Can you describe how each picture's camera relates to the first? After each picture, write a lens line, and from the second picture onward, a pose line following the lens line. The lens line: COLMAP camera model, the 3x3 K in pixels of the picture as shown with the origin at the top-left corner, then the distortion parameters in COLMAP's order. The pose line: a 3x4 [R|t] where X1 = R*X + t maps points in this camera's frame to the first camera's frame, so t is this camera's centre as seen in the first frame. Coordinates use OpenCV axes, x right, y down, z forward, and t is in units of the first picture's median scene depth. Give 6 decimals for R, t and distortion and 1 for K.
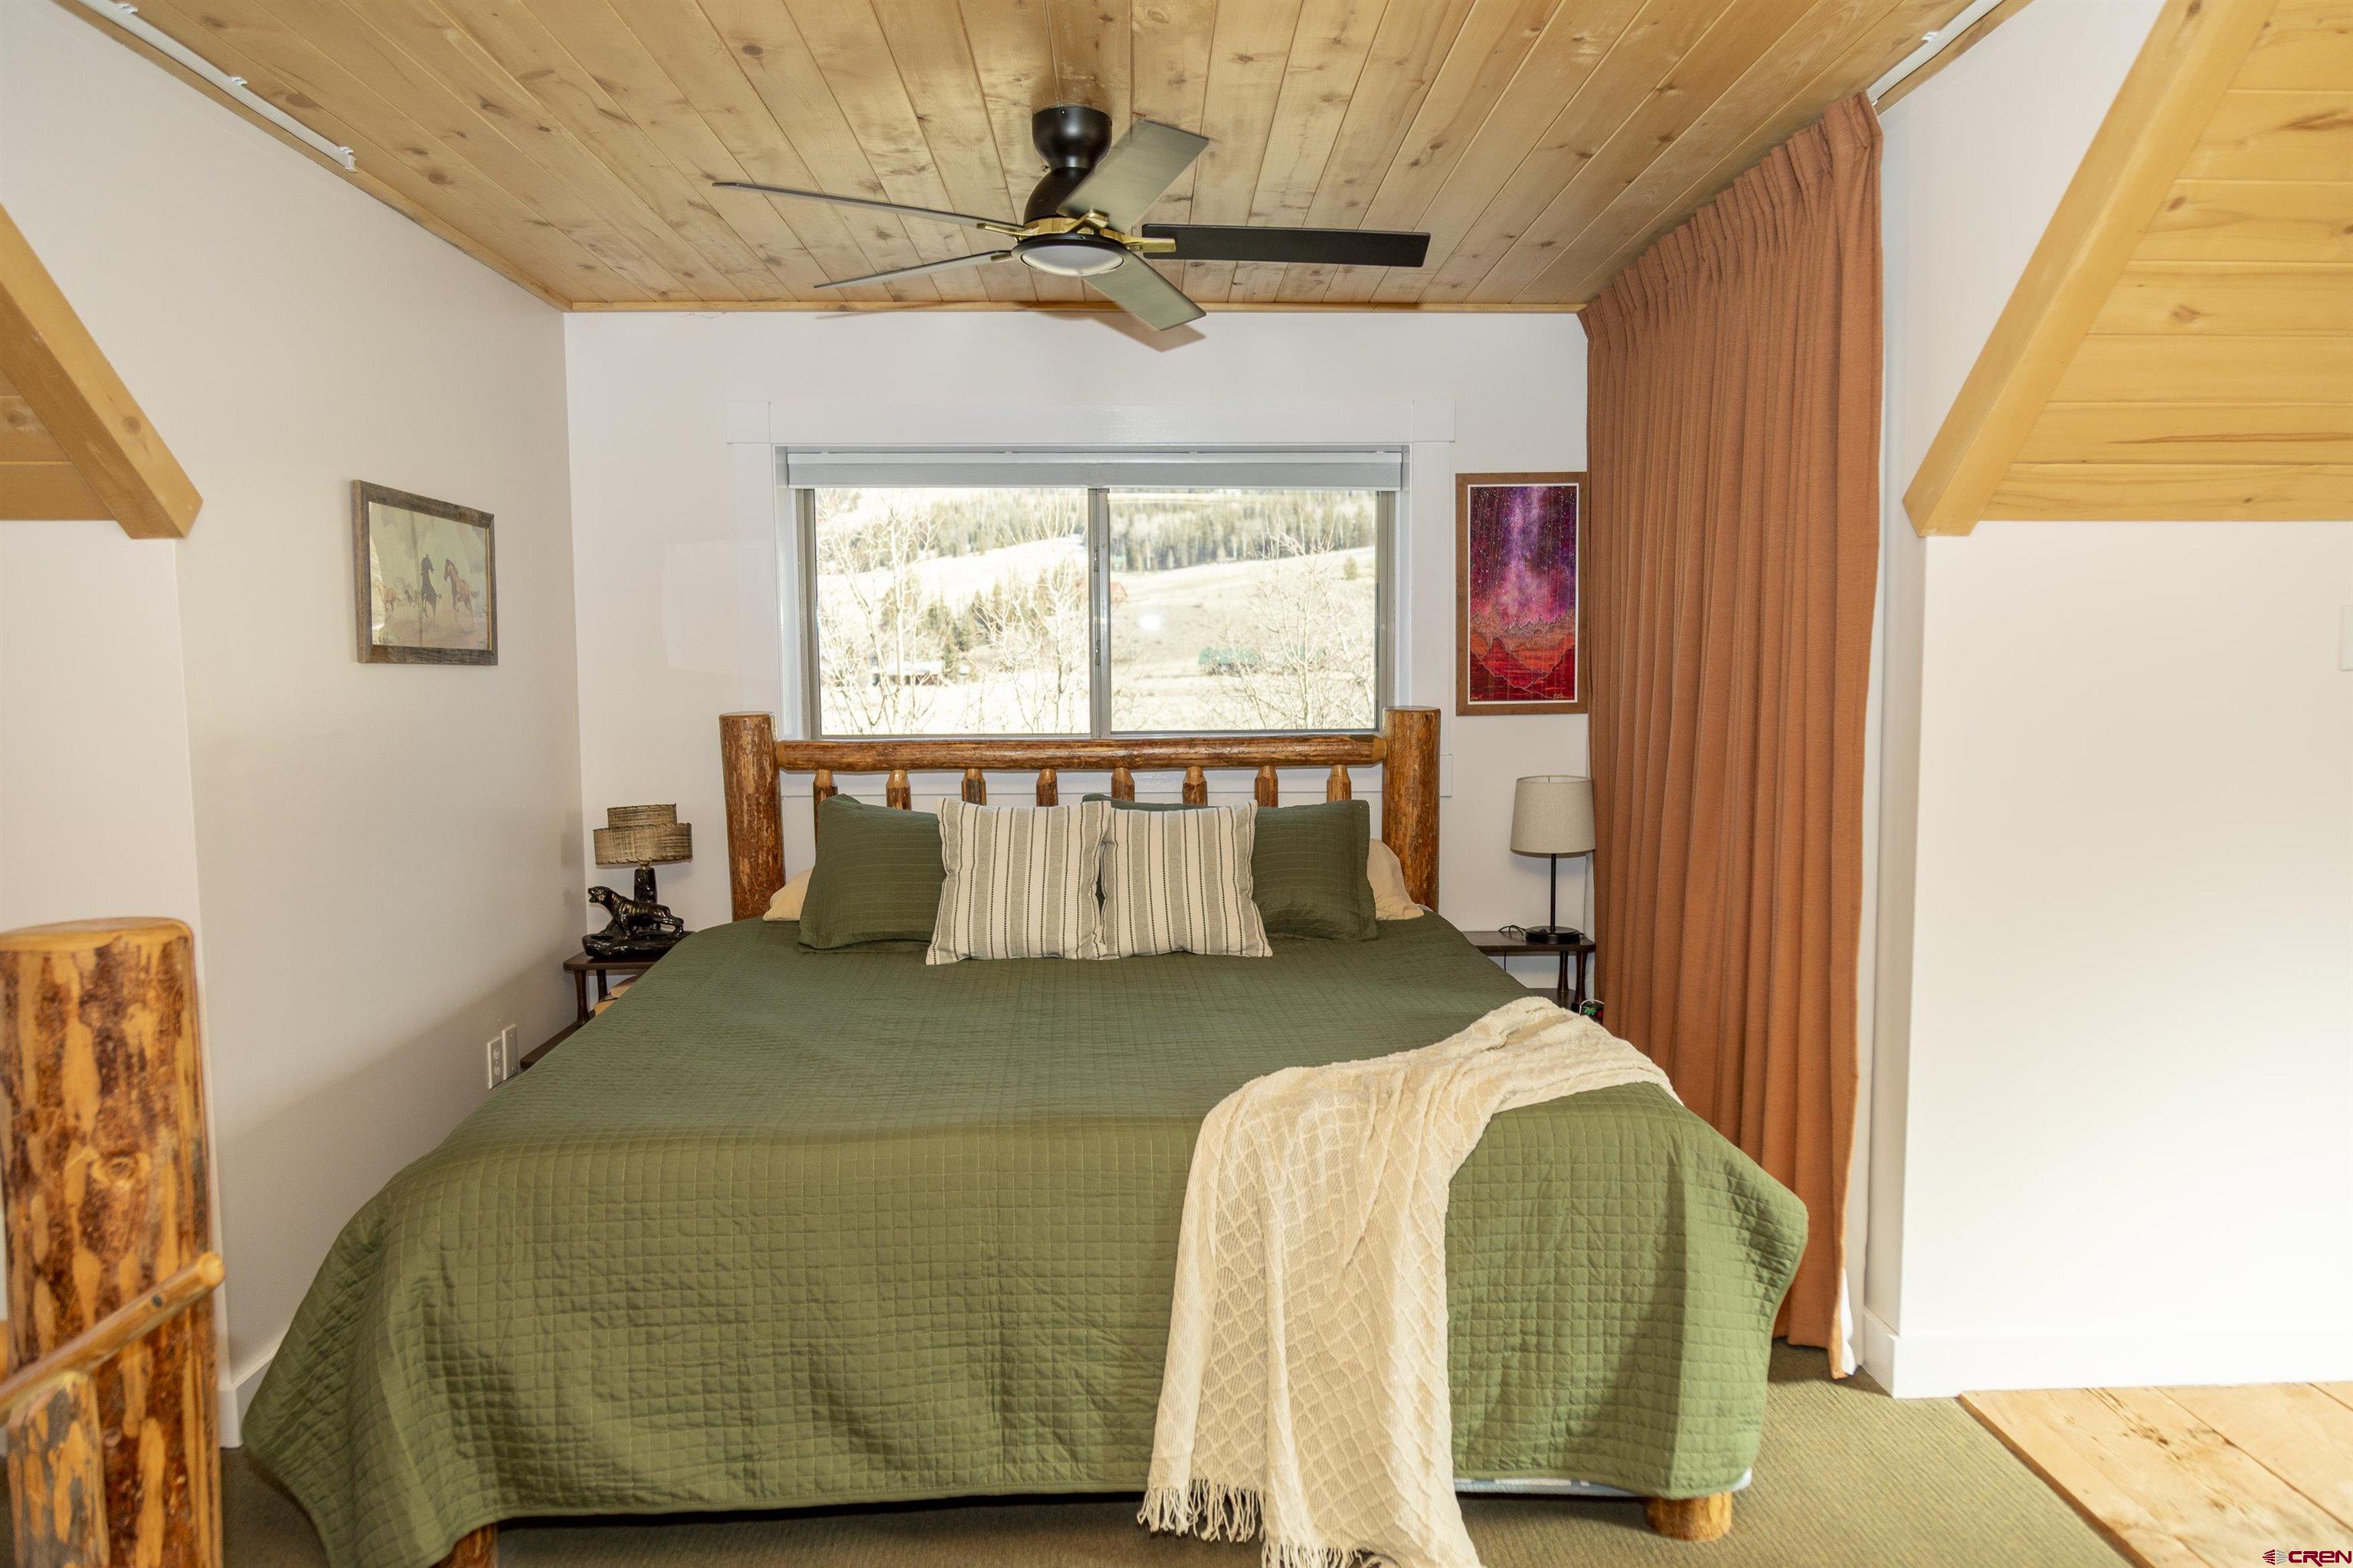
lens RADIAL K [[1535.7, 0, 1194.2], [0, 1535.7, 785.8], [0, 0, 1]] dist [0.006369, 0.002584]
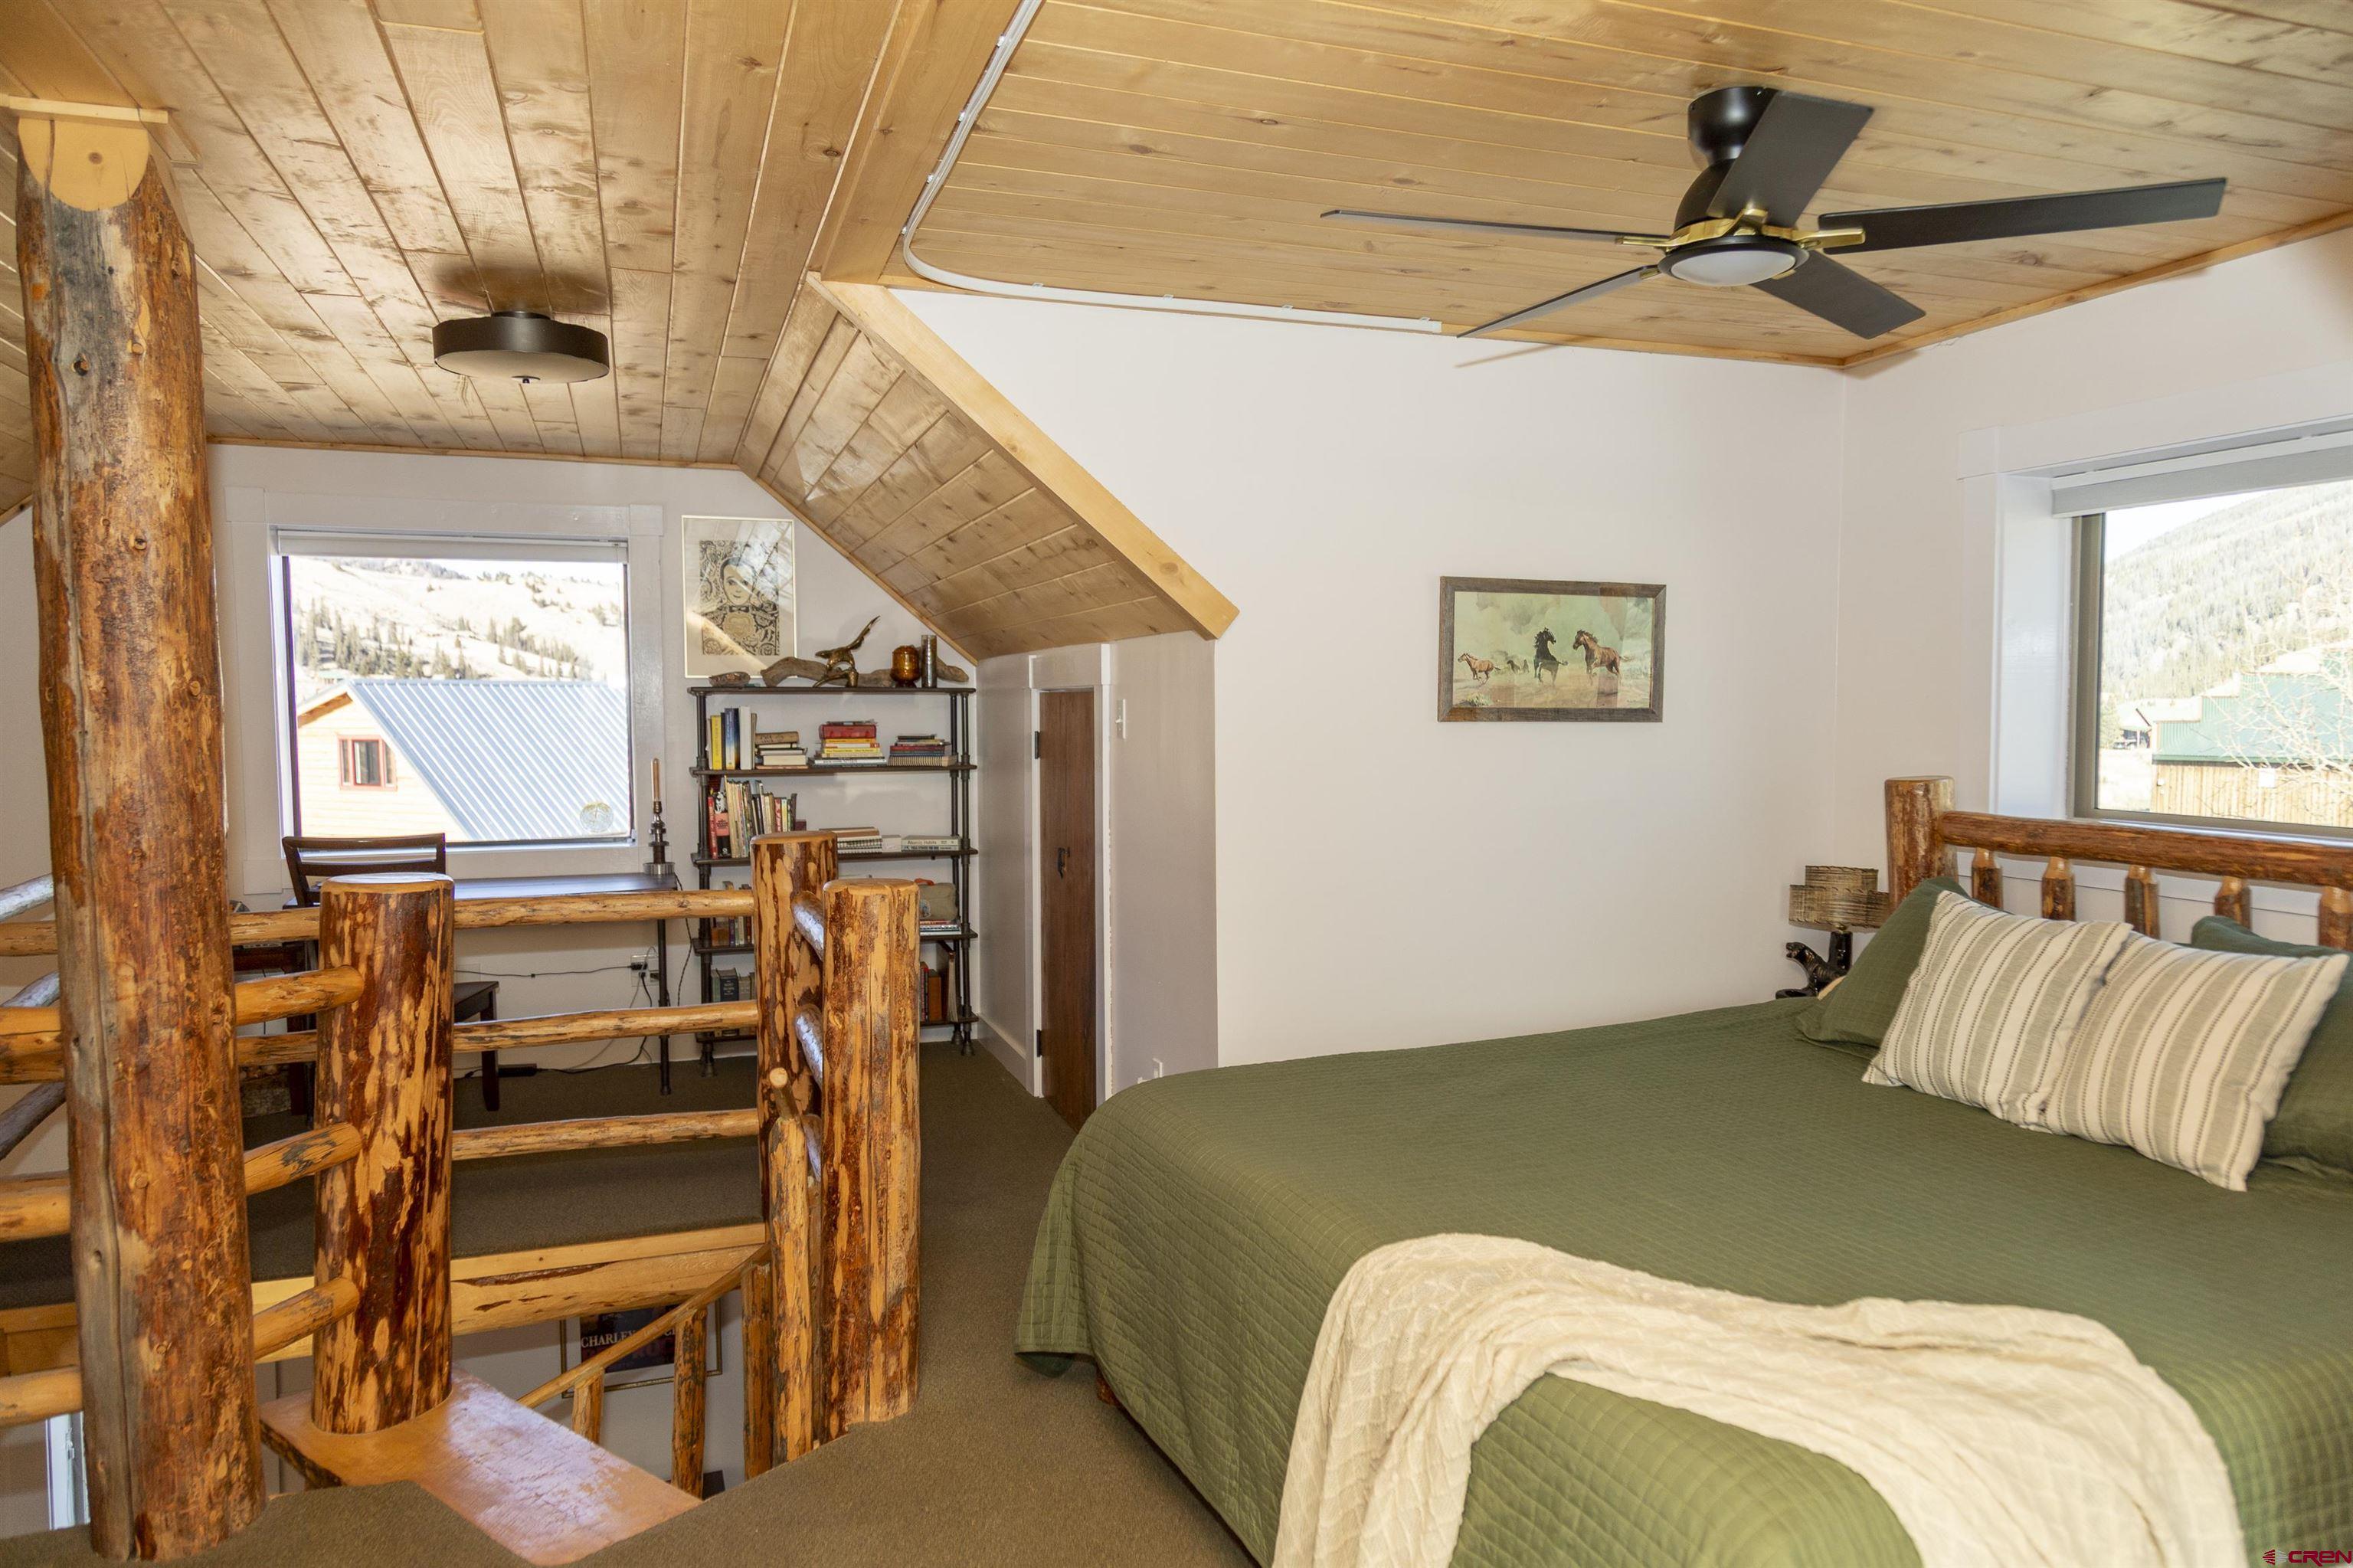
lens RADIAL K [[1535.7, 0, 1195.1], [0, 1535.7, 787.9], [0, 0, 1]] dist [0.006369, 0.002584]
pose [[0.337393, 0.056157, -0.939688, 0.502686], [-0.072875, 0.996782, 0.033403, -0.048513], [0.938539, 0.057209, 0.340399, 0.354332]]
